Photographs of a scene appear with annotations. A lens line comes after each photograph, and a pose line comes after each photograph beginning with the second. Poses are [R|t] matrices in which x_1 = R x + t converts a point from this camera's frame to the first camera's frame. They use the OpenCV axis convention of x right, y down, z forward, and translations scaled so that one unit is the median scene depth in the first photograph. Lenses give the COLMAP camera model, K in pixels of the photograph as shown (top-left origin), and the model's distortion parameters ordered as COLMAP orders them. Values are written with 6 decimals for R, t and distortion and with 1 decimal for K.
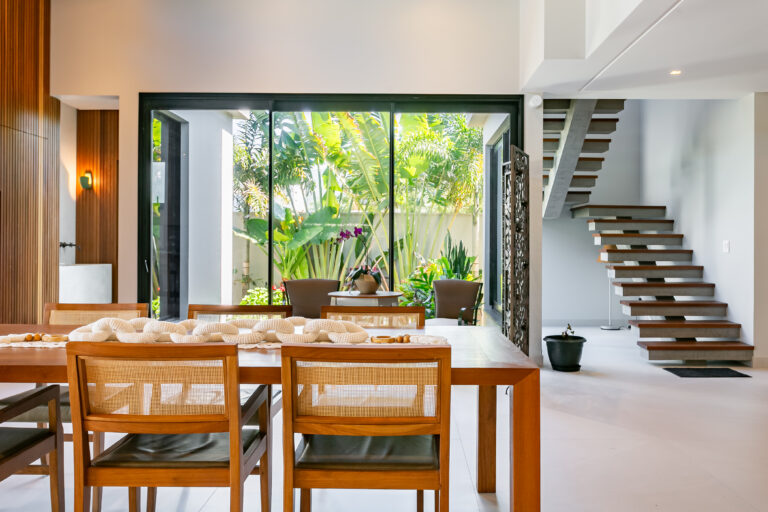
lens RADIAL K [[689.3, 0, 398.5], [0, 689.3, 244.4], [0, 0, 1]] dist [0.008763, -0.002628]
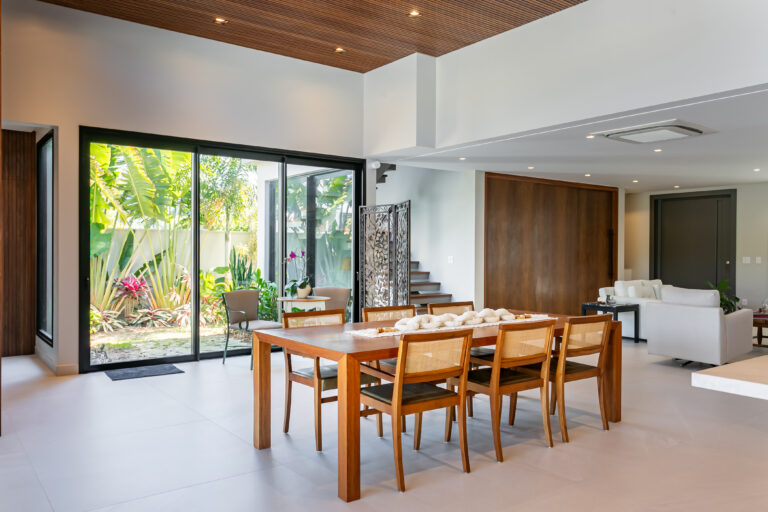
lens RADIAL K [[613.8, 0, 380.1], [0, 613.8, 259.9], [0, 0, 1]] dist [0.012771, 0.003268]
pose [[0.795169, -0.010166, 0.606303, -0.548201], [-0.001106, 0.999833, 0.018214, -0.023602], [-0.606387, -0.015154, 0.795025, -0.063140]]
